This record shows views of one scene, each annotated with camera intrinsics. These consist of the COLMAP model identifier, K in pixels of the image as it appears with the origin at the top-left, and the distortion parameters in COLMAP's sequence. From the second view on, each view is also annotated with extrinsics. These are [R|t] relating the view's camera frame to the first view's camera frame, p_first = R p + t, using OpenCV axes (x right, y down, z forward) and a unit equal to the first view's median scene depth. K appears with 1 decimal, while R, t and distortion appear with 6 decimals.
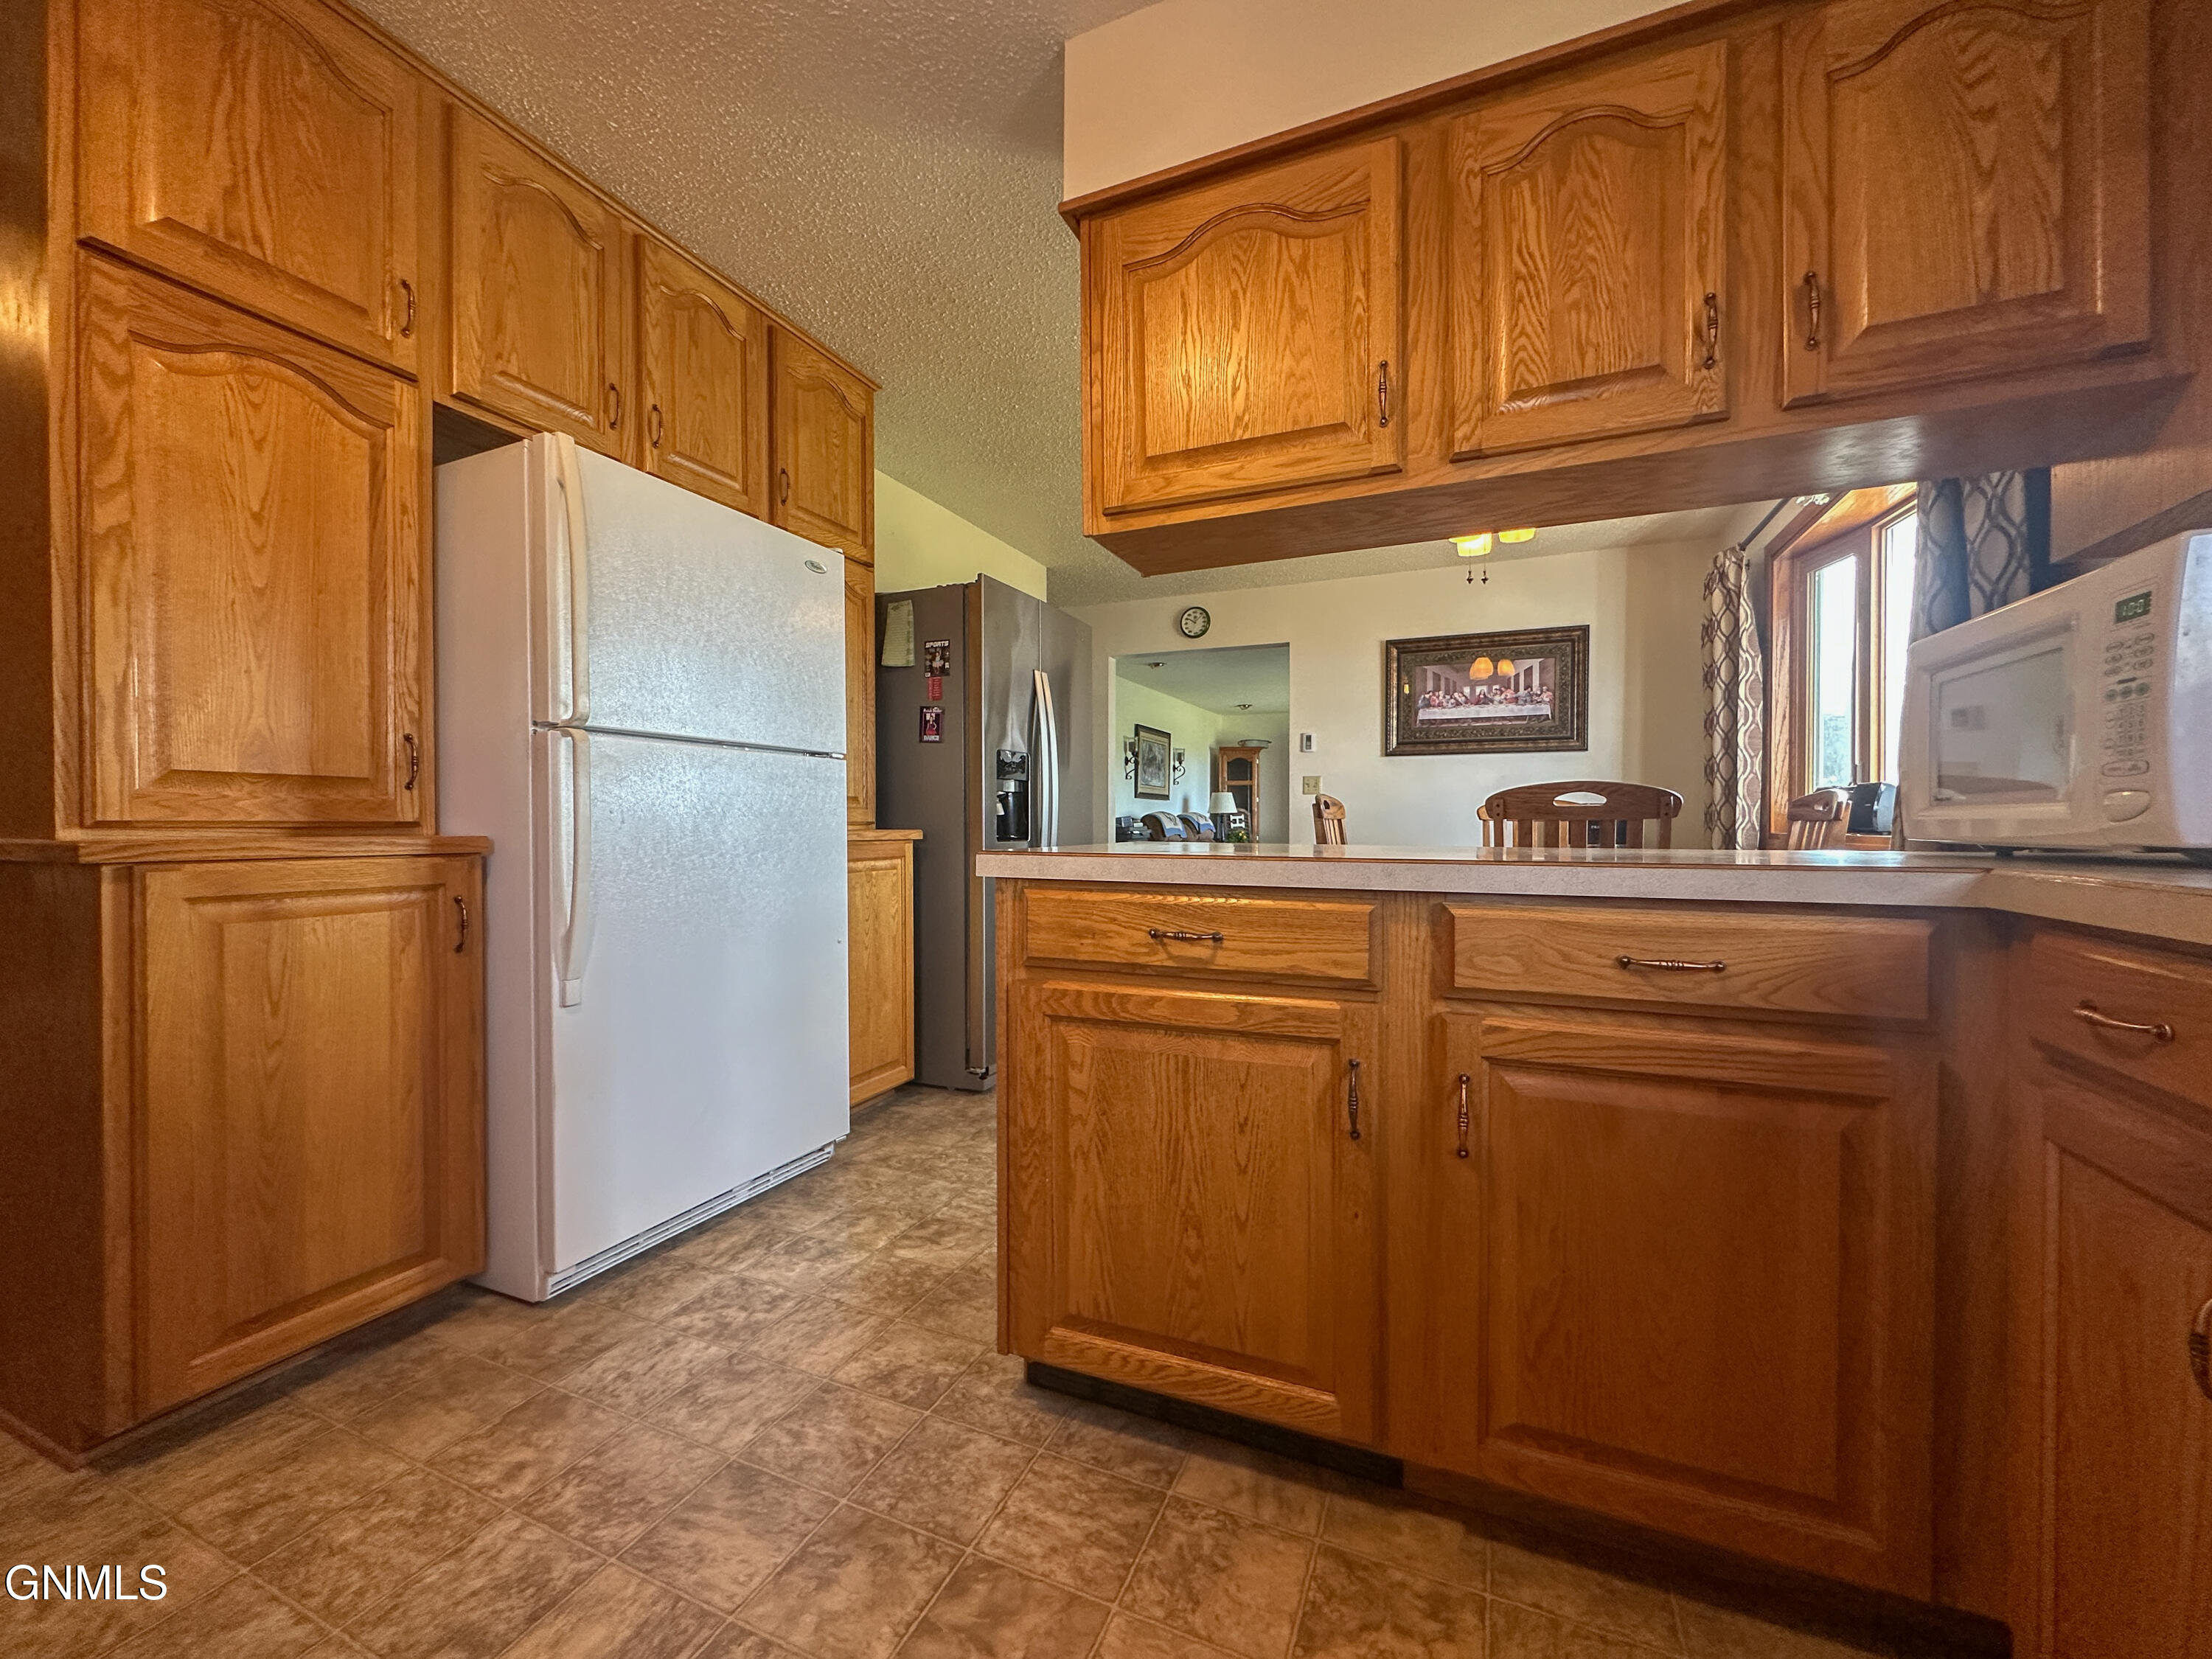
lens RADIAL K [[878.6, 0, 1108.8], [0, 878.6, 832.0], [0, 0, 1]] dist [-0.000198, -0.000444]
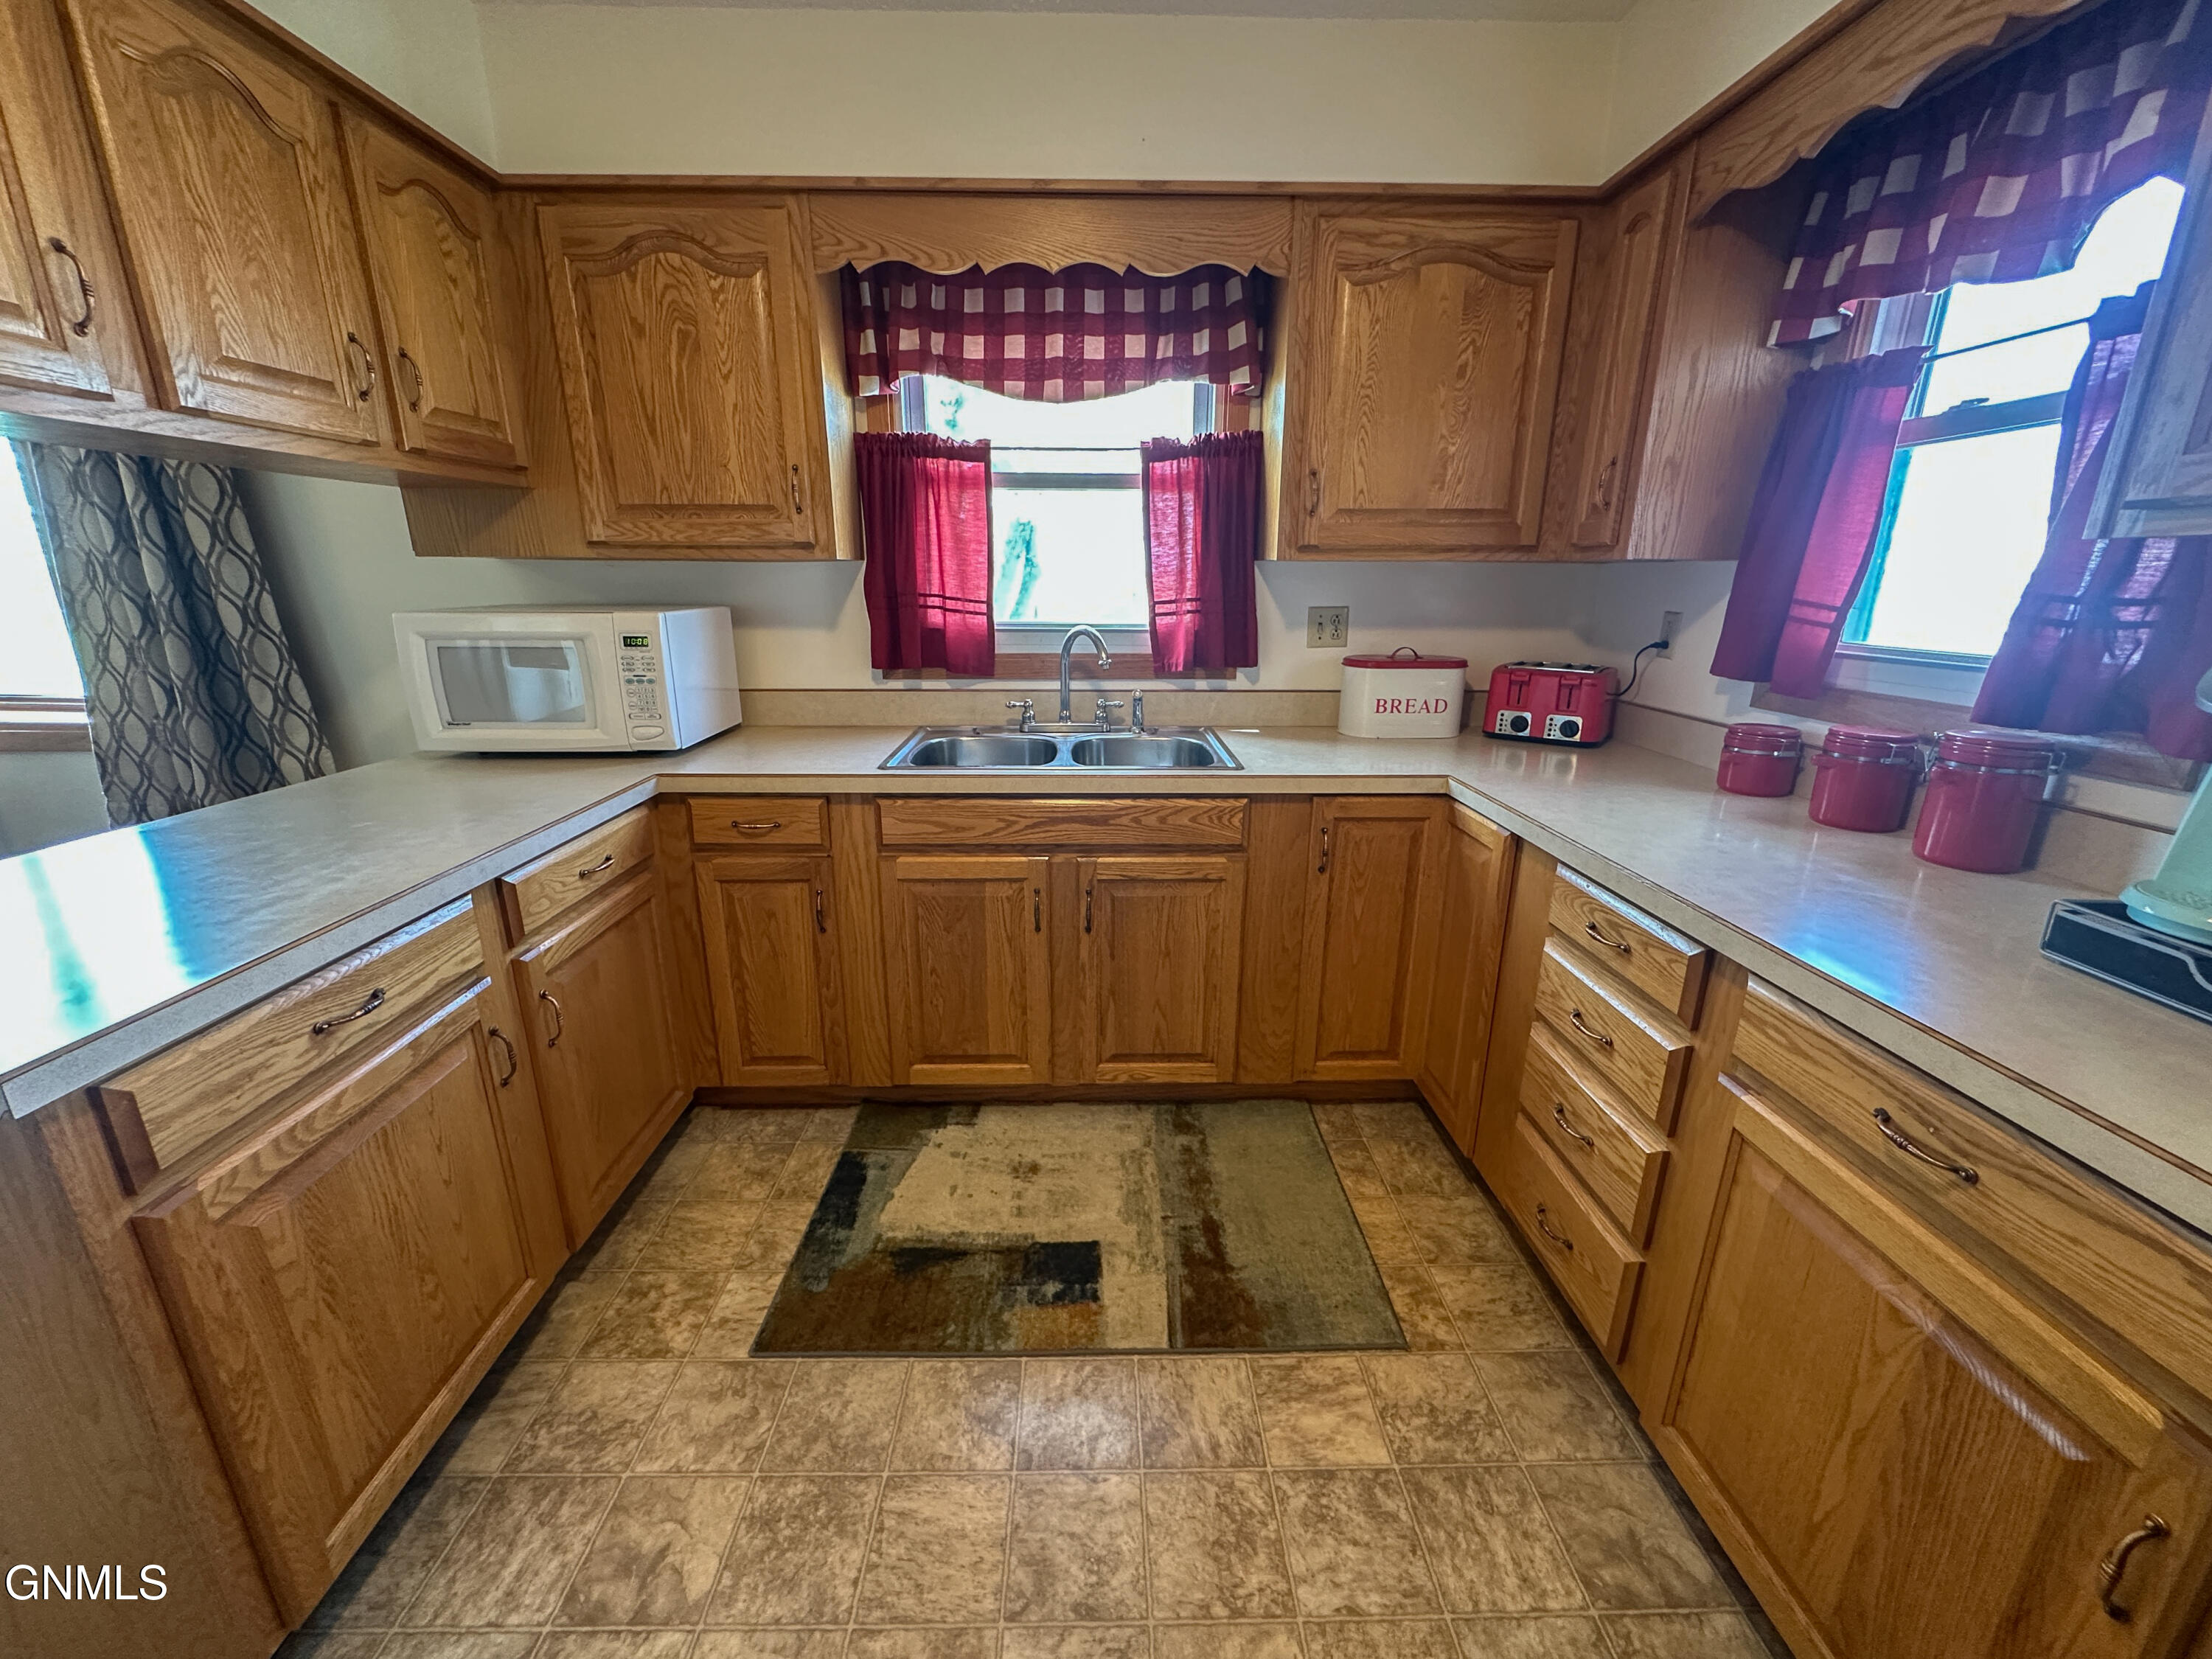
lens RADIAL K [[878.6, 0, 1106.6], [0, 878.6, 827.5], [0, 0, 1]] dist [-0.000198, -0.000444]
pose [[-0.417456, -0.253165, 0.872719, -0.976348], [0.001639, 0.960195, 0.279325, -0.312156], [-0.908695, 0.118037, -0.400425, 0.649077]]
